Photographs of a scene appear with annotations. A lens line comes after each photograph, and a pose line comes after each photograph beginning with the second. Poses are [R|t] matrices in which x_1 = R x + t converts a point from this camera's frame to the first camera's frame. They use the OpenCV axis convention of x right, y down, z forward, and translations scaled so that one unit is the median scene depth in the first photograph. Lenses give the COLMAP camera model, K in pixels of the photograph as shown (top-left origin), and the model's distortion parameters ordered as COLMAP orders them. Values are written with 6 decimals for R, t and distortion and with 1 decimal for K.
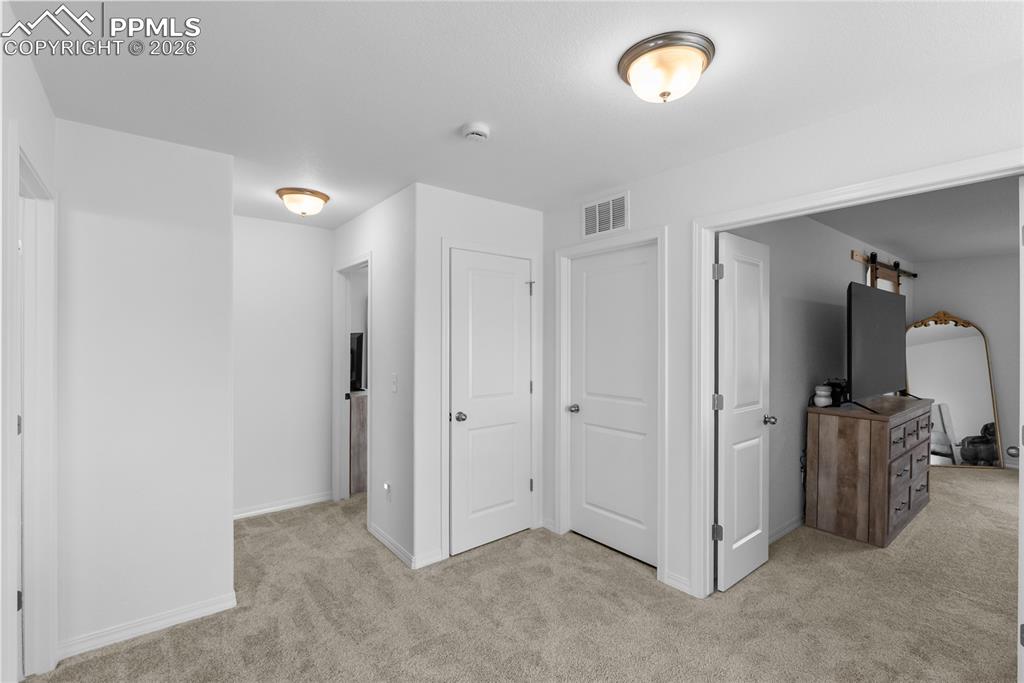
lens RADIAL K [[455.8, 0, 516.5], [0, 455.8, 346.8], [0, 0, 1]] dist [-0.004511, -0.000196]
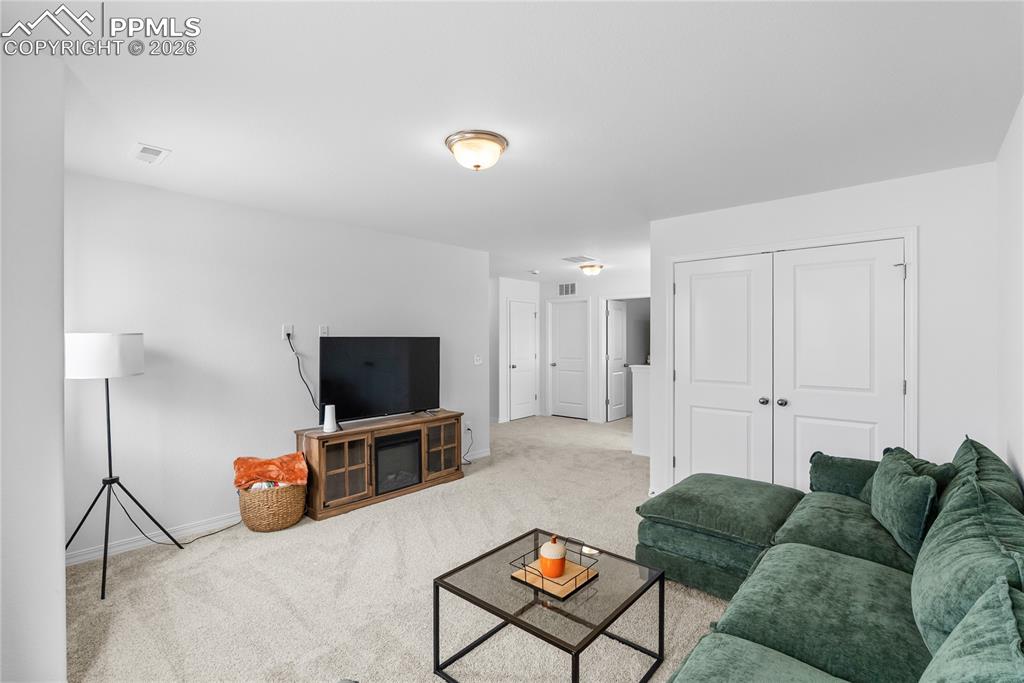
lens RADIAL K [[455.8, 0, 512.3], [0, 455.8, 346.2], [0, 0, 1]] dist [-0.004511, -0.000196]
pose [[0.985720, -0.005584, 0.168298, -0.523873], [0.004032, 0.999946, 0.009562, 0.013040], [-0.168342, -0.008747, 0.985690, -1.429657]]
